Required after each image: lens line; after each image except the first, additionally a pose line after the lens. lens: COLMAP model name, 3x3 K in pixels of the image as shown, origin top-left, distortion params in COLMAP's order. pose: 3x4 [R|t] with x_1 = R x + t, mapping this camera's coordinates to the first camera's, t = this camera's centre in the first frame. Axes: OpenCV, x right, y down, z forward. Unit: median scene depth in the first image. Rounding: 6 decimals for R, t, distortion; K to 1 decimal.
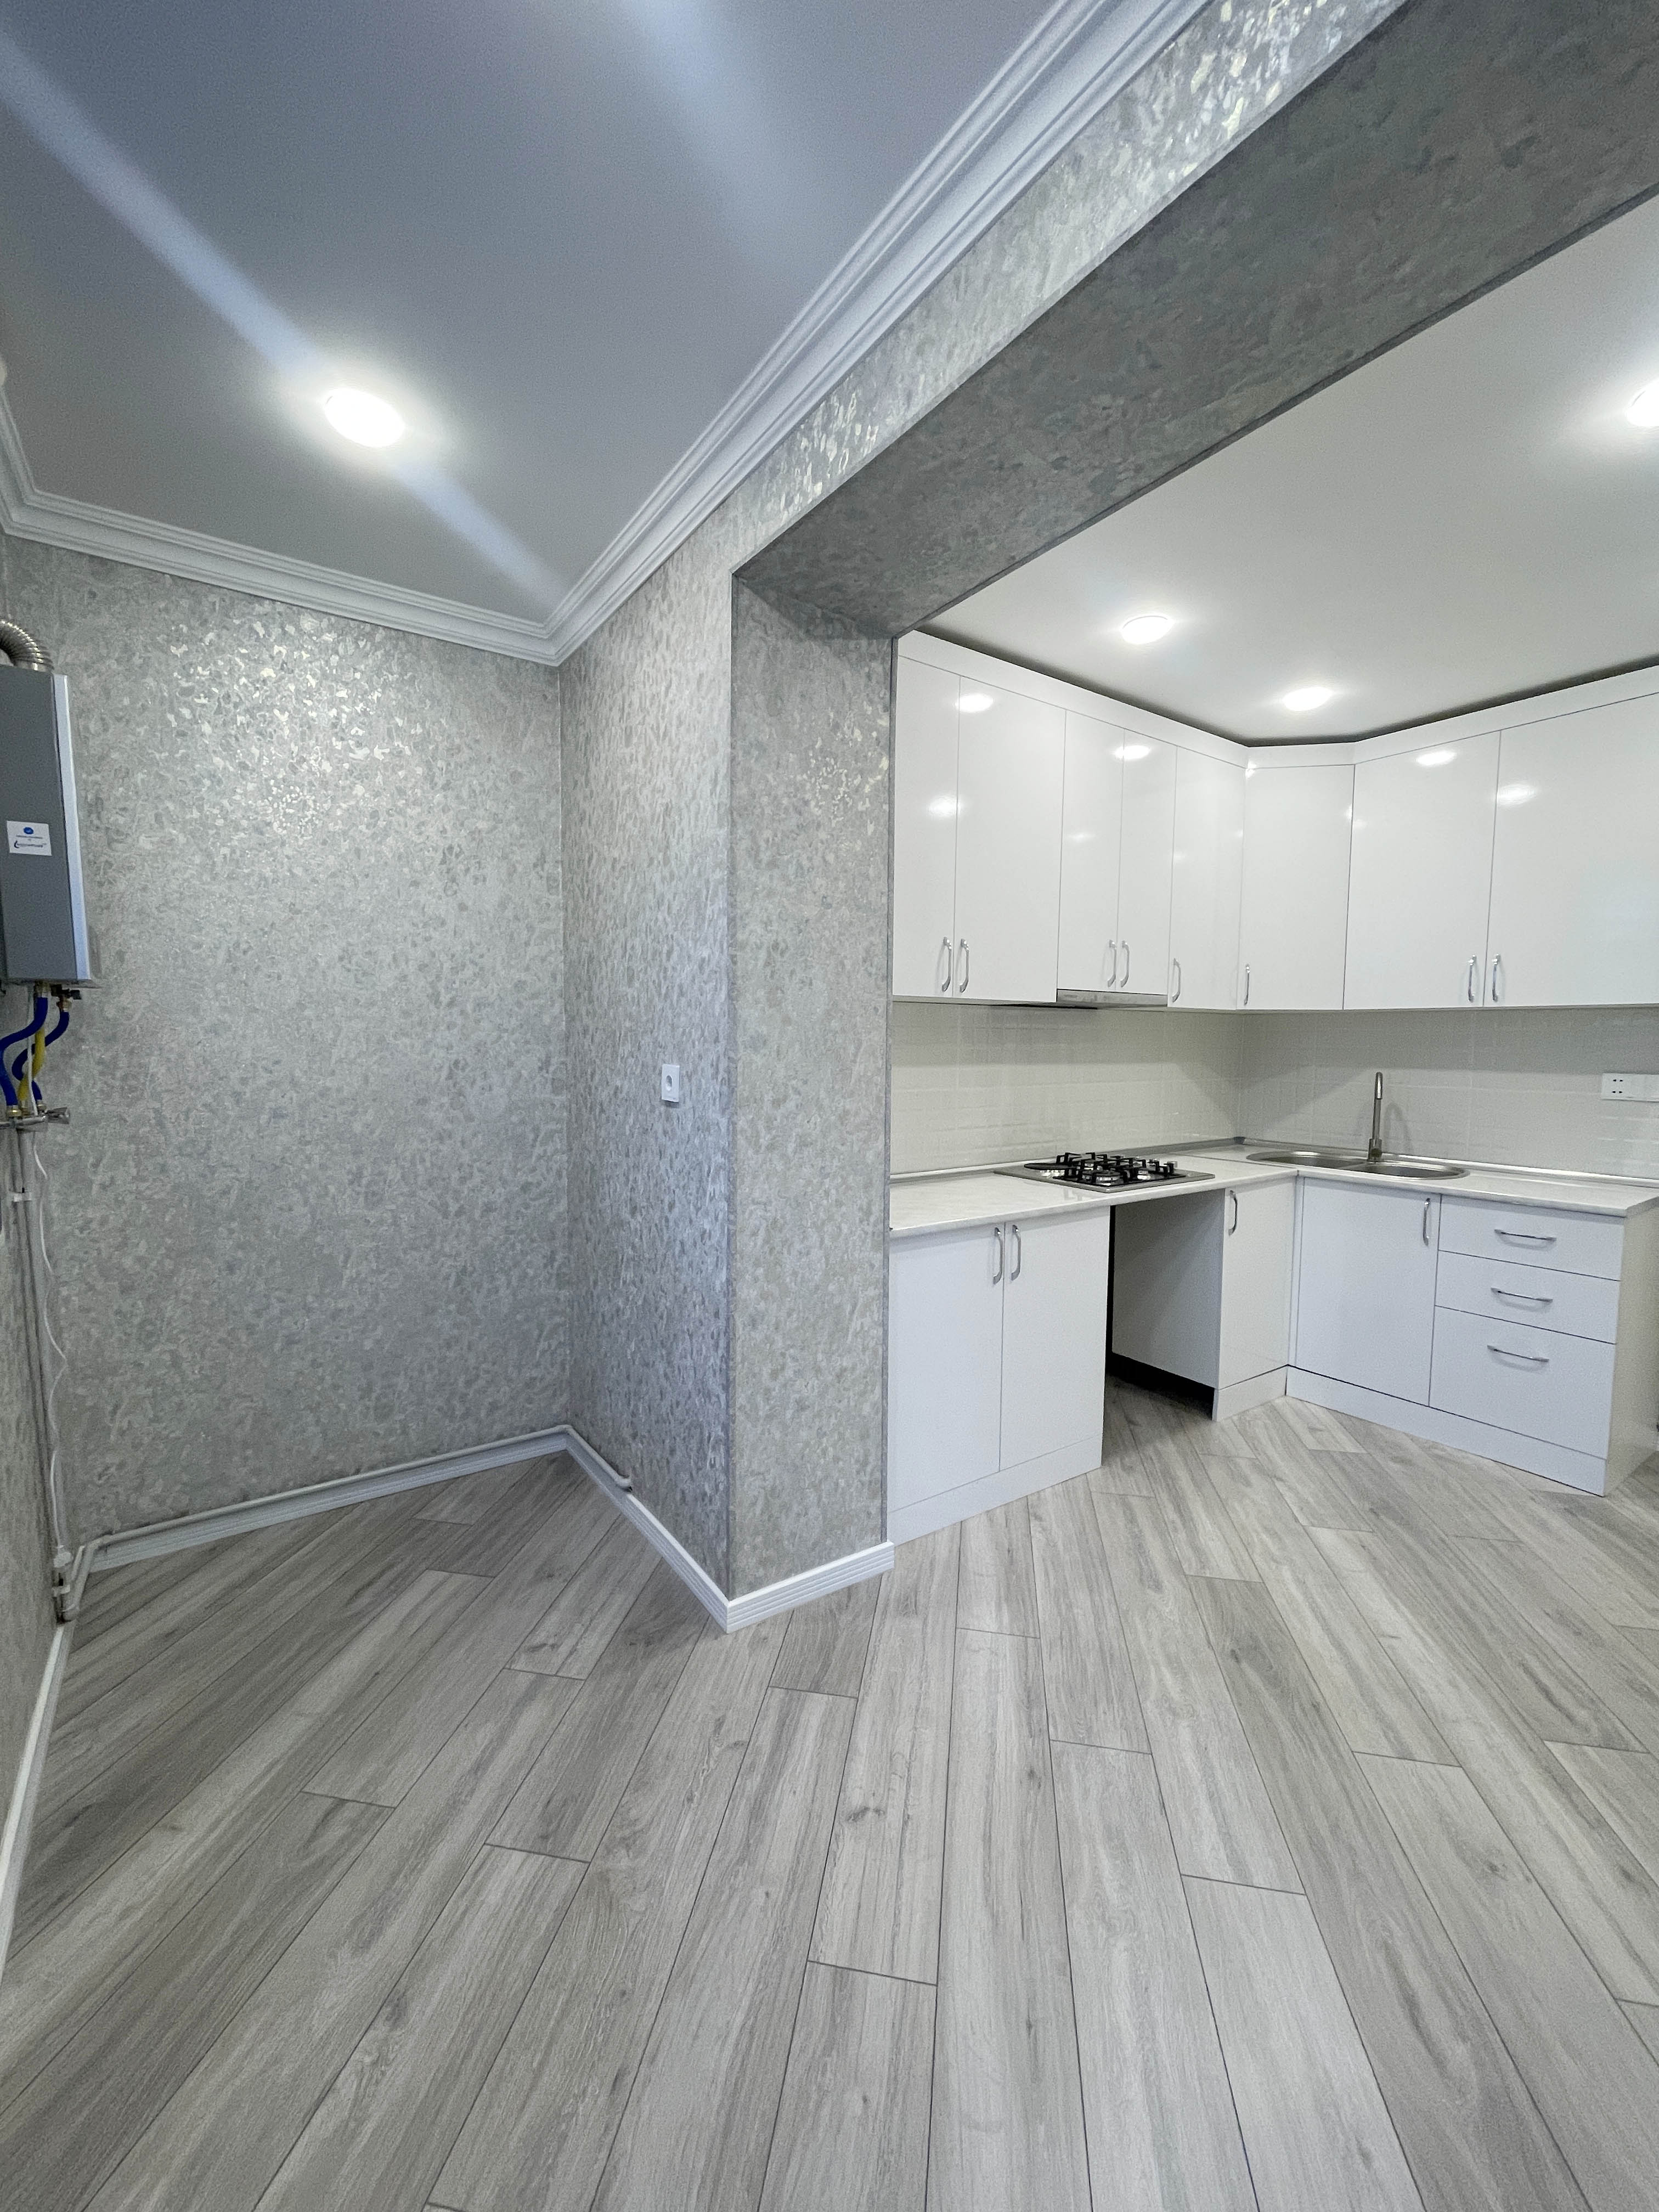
lens RADIAL K [[884.7, 0, 829.5], [0, 884.7, 1106.0], [0, 0, 1]] dist [-0.010878, 0.003474]
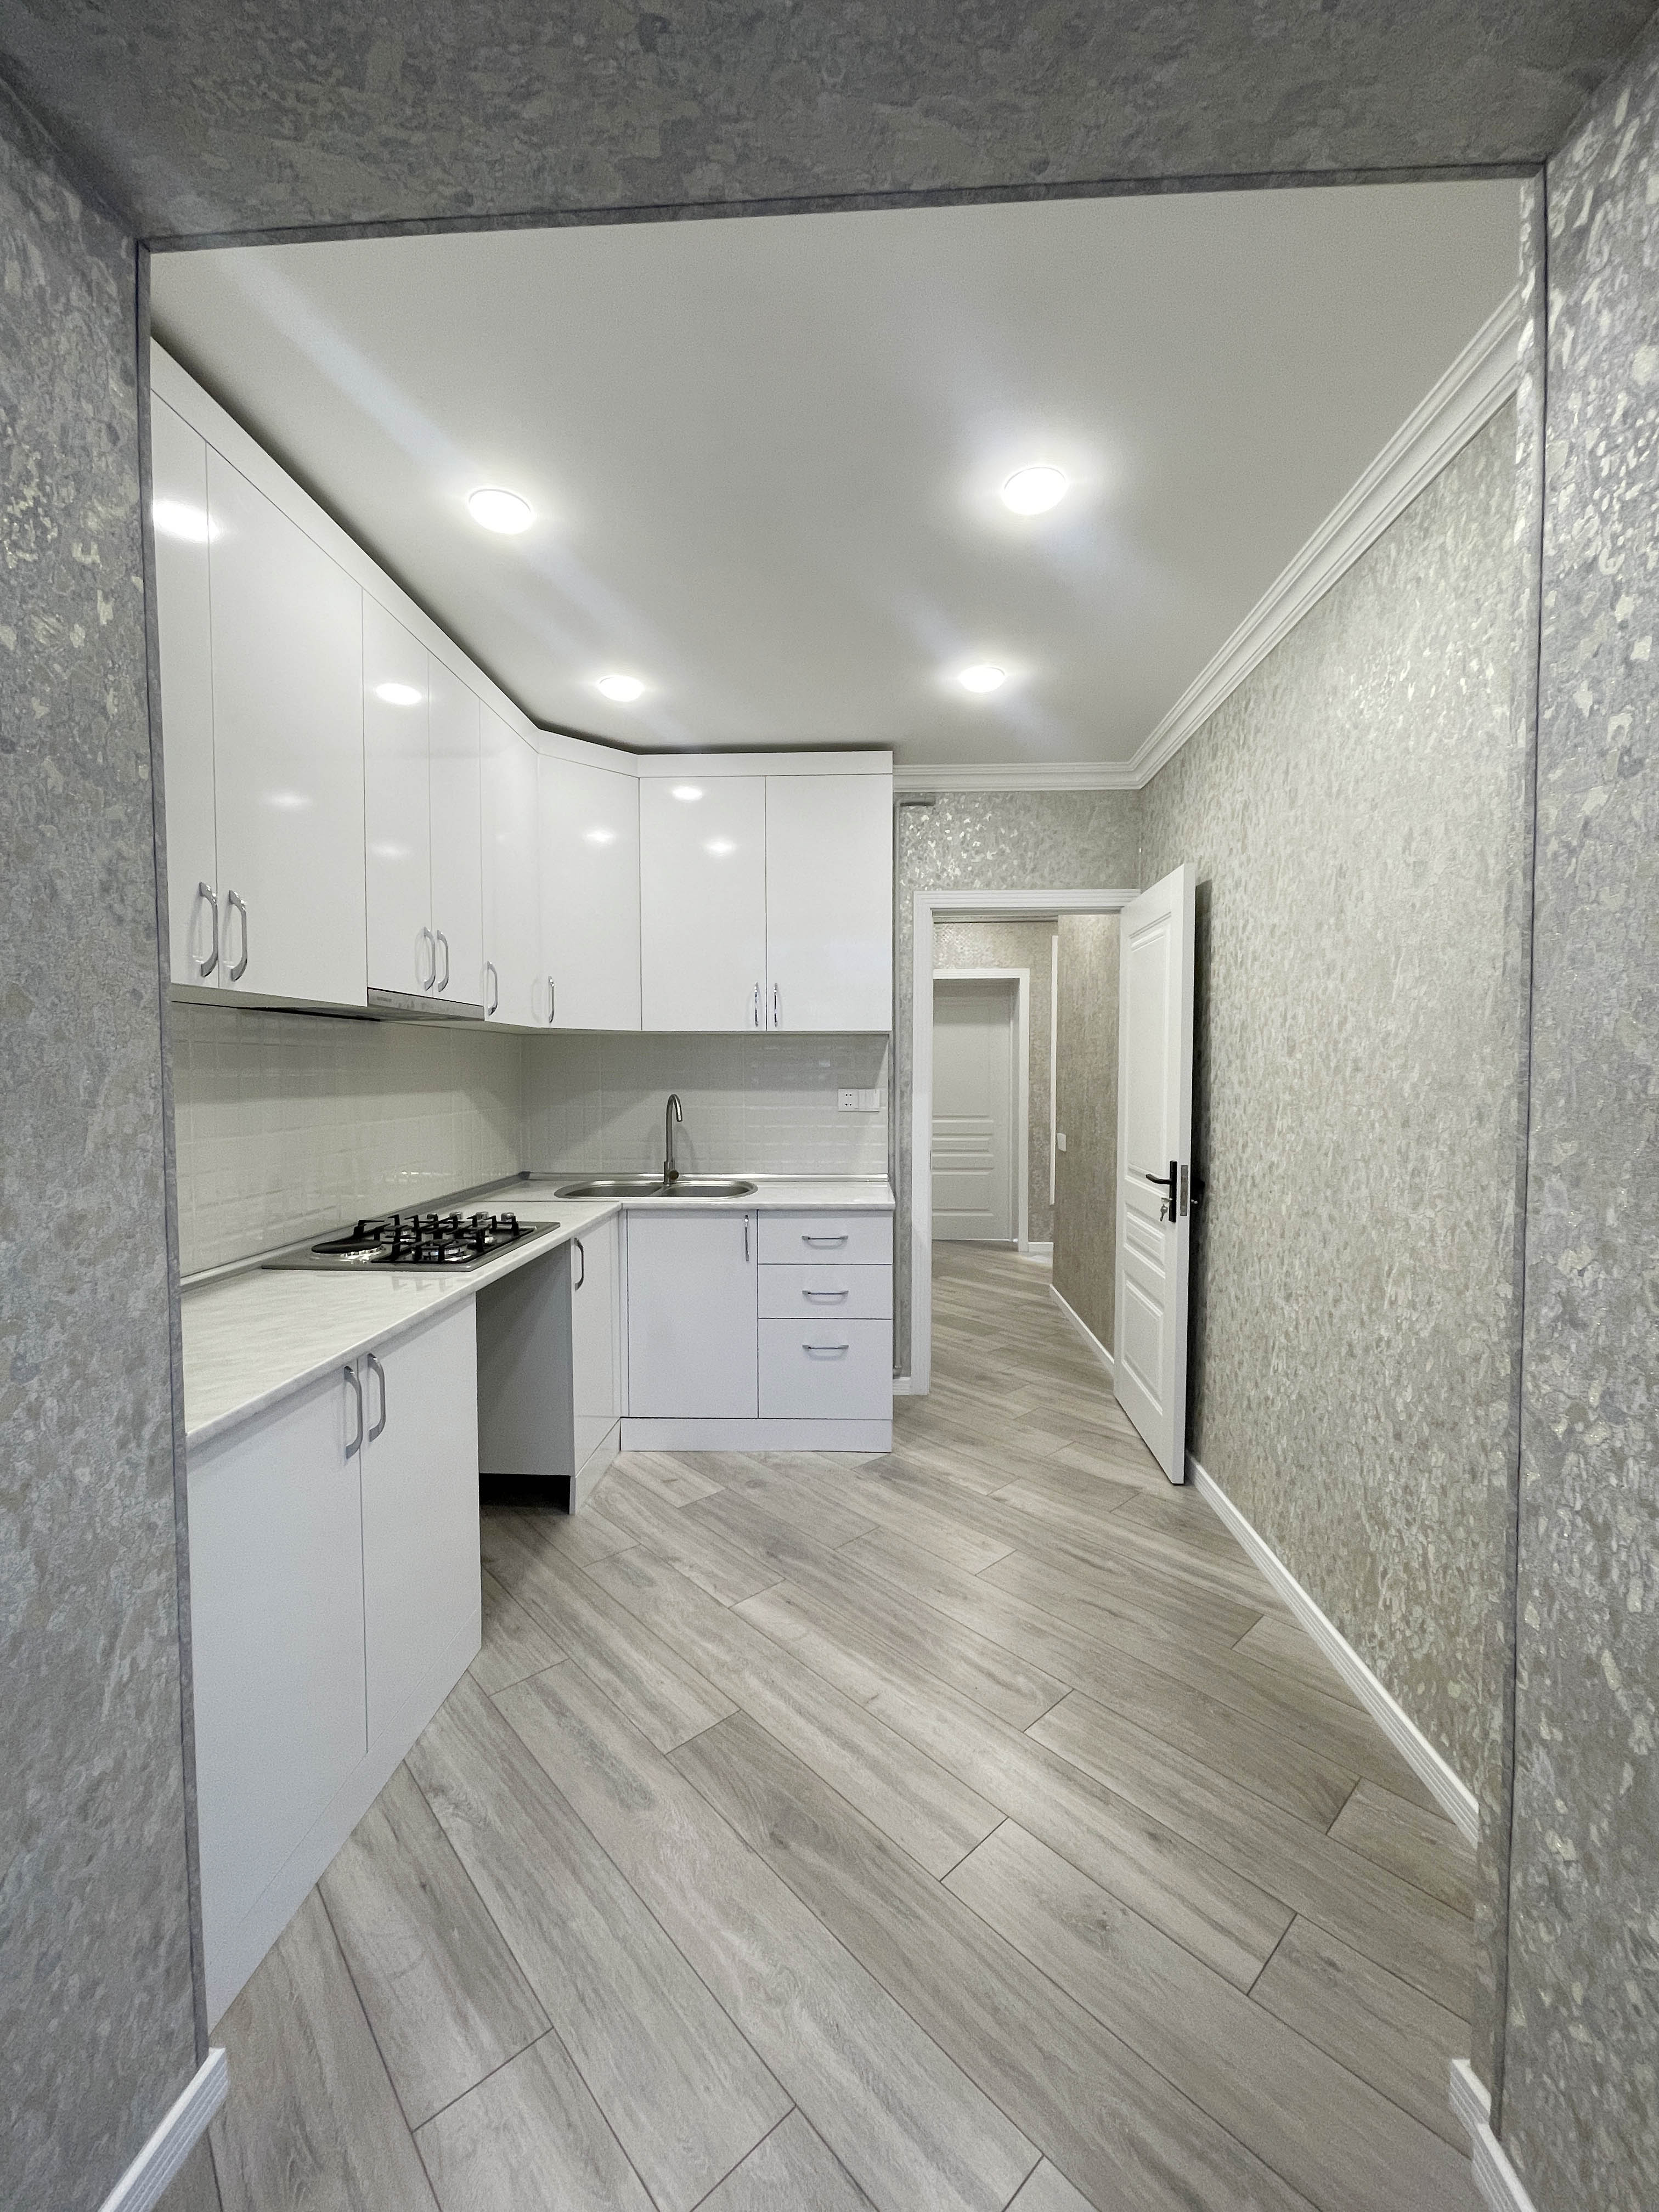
lens RADIAL K [[886.0, 0, 831.7], [0, 886.0, 1107.0], [0, 0, 1]] dist [-0.000171, 0.000556]
pose [[0.610325, -0.041390, 0.791069, -0.097738], [0.064288, 0.997928, 0.002613, -0.025055], [-0.789538, 0.049261, 0.611721, 0.400921]]
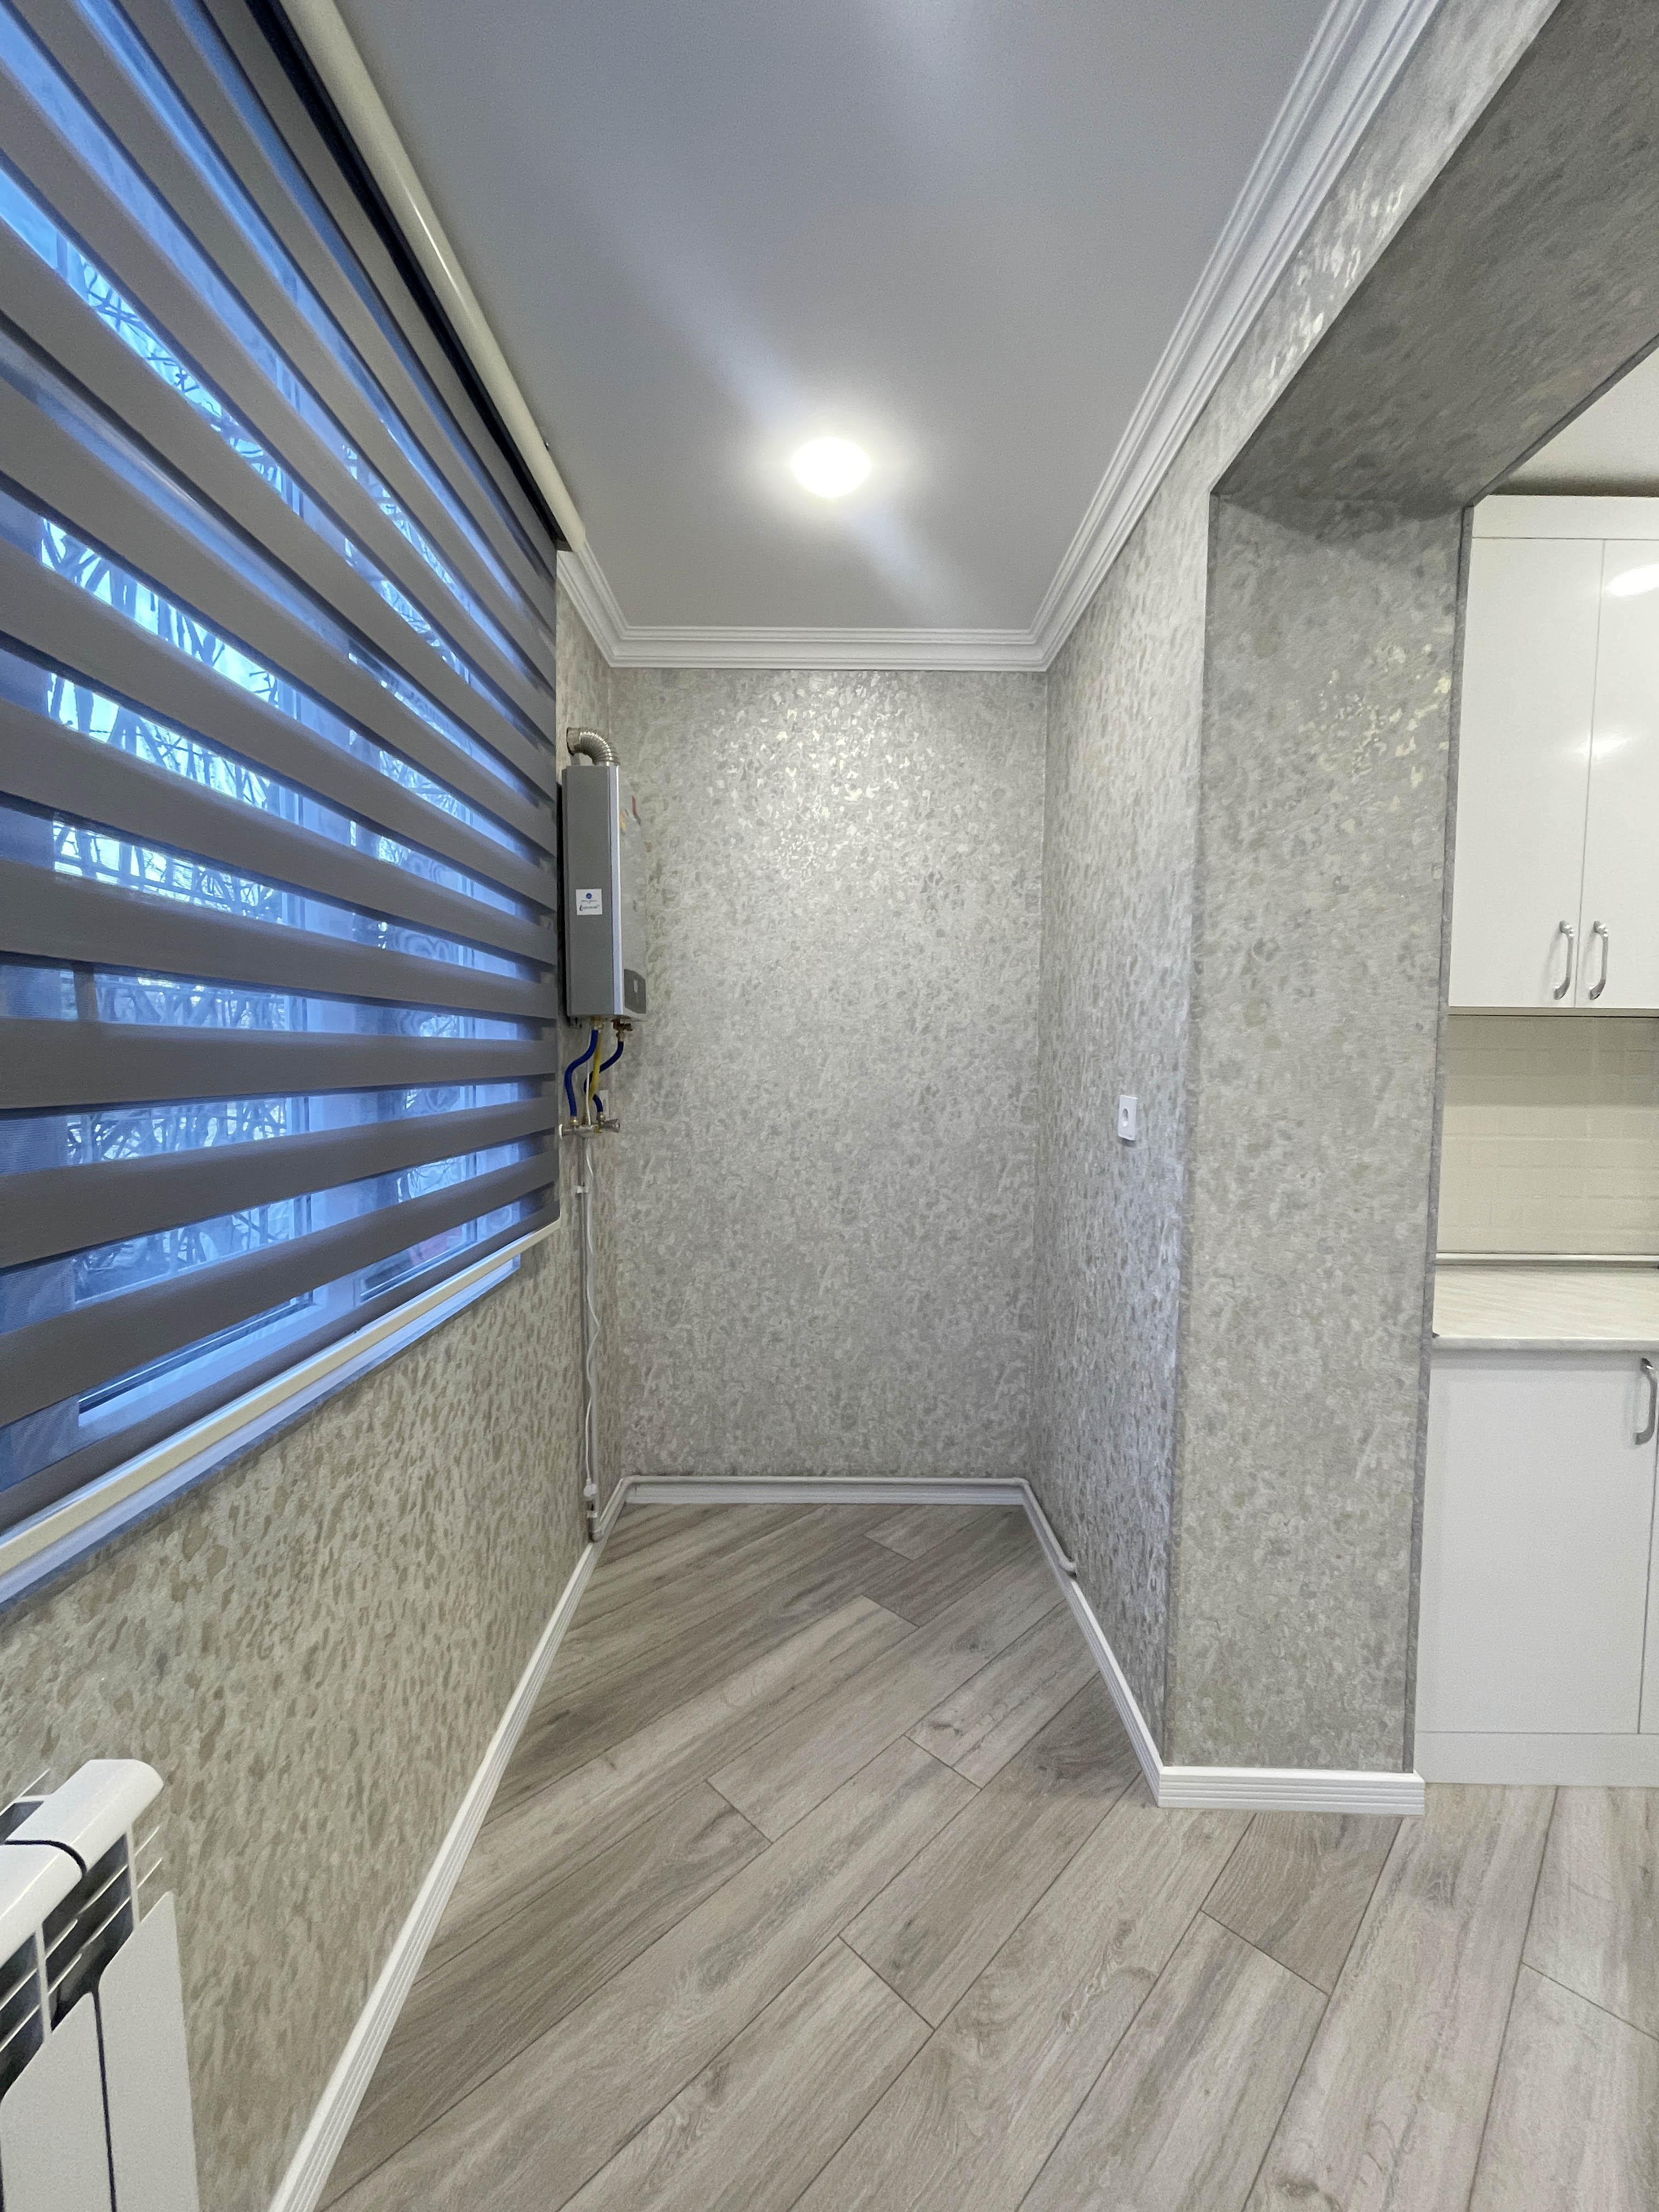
lens RADIAL K [[884.7, 0, 829.5], [0, 884.7, 1106.0], [0, 0, 1]] dist [-0.010878, 0.003474]
pose [[0.822963, 0.031133, -0.567242, 0.065499], [-0.046660, 0.998828, -0.012876, -0.012937], [0.566176, 0.037064, 0.823451, 0.136878]]
